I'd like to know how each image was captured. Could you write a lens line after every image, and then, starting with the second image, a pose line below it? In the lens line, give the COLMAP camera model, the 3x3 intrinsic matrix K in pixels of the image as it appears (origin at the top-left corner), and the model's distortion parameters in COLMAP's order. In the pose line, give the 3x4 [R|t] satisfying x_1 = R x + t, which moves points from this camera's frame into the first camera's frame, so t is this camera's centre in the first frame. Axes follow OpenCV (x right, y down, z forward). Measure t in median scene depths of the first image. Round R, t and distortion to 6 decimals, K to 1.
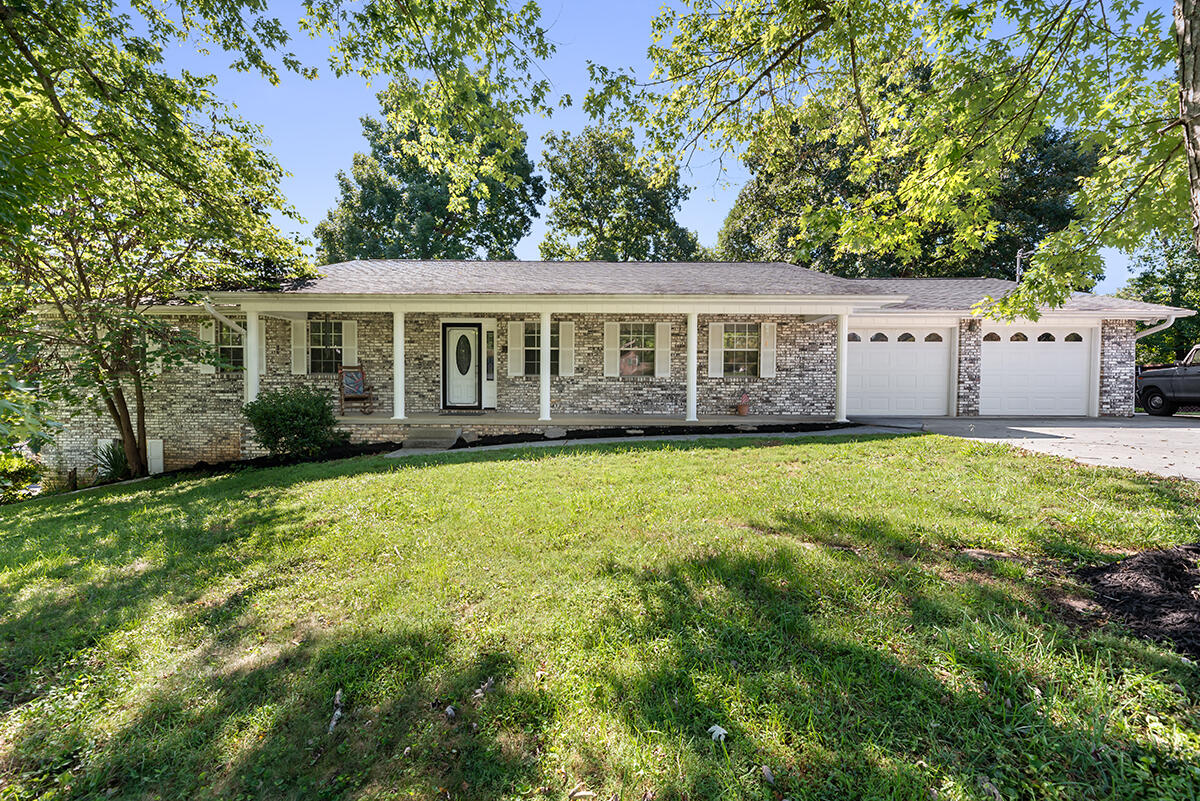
lens RADIAL K [[487.9, 0, 600.0], [0, 487.9, 400.5], [0, 0, 1]] dist [0.000462, 0.000060]
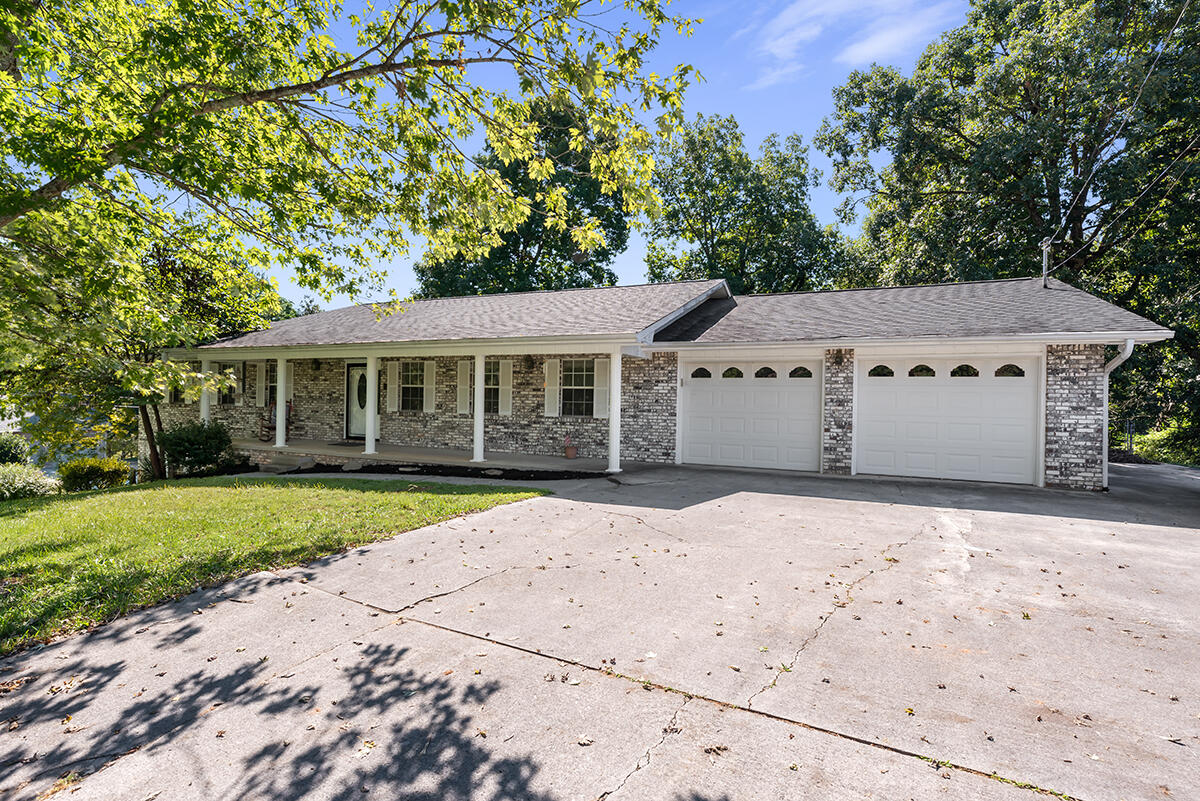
lens RADIAL K [[593.6, 0, 600.0], [0, 593.6, 400.5], [0, 0, 1]] dist [0.001585, 0.000122]
pose [[0.910183, 0.011141, -0.414058, 0.799027], [-0.032538, 0.998472, -0.044659, -0.030108], [0.412927, 0.054120, 0.909155, -0.013332]]
